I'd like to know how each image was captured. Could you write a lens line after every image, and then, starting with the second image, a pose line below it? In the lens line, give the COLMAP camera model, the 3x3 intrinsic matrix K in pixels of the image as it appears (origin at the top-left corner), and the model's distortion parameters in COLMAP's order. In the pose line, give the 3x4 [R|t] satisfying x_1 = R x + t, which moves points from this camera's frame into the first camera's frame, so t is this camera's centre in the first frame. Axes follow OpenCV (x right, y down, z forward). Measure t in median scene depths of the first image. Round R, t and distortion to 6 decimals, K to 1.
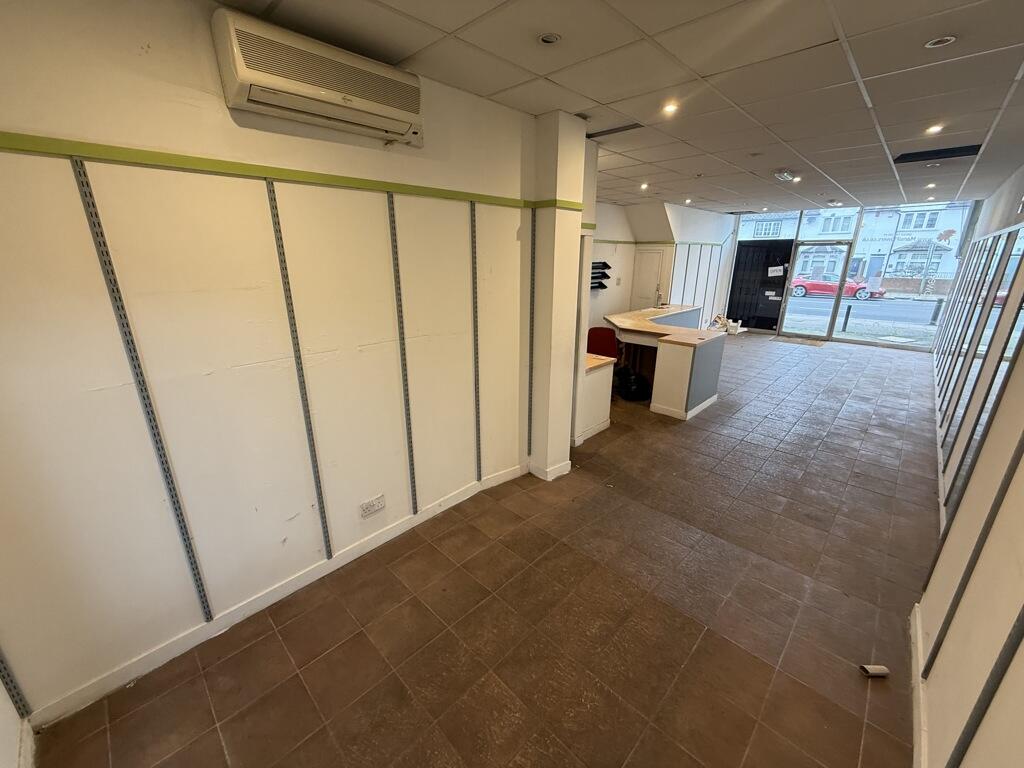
lens RADIAL K [[408.7, 0, 508.4], [0, 408.7, 384.1], [0, 0, 1]] dist [0.002707, 0.000206]
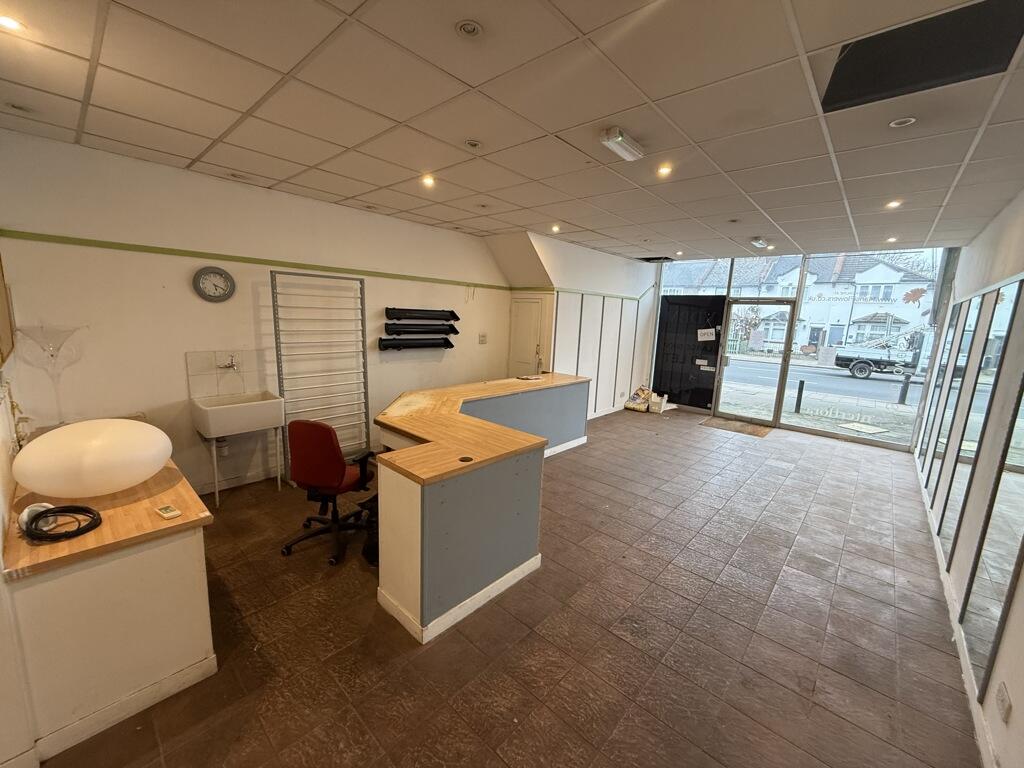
lens RADIAL K [[408.7, 0, 508.4], [0, 408.7, 384.1], [0, 0, 1]] dist [0.002707, 0.000206]
pose [[0.998565, 0.034902, 0.040611, 0.272783], [-0.029200, 0.990636, -0.133374, -0.073866], [-0.044885, 0.131997, 0.990233, 0.282133]]
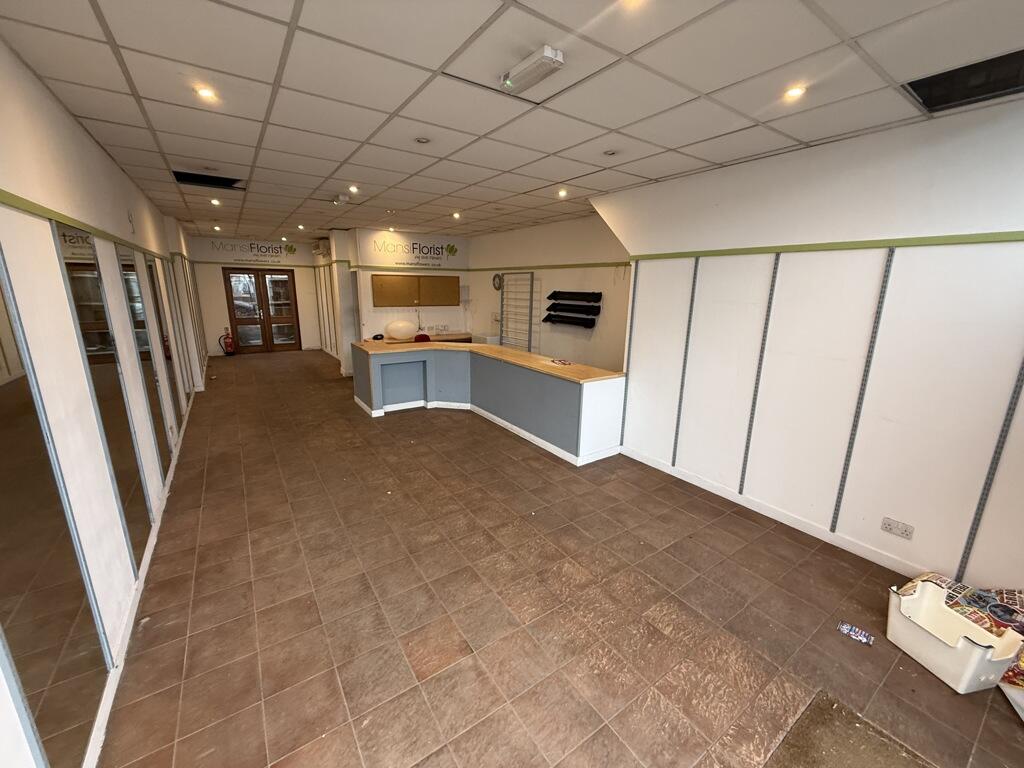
lens RADIAL K [[408.7, 0, 508.4], [0, 408.7, 384.1], [0, 0, 1]] dist [0.002707, 0.000206]
pose [[-0.199053, 0.225212, -0.953760, 0.872534], [-0.309485, 0.908983, 0.279230, -0.267500], [0.929837, 0.350756, -0.111236, 0.871243]]
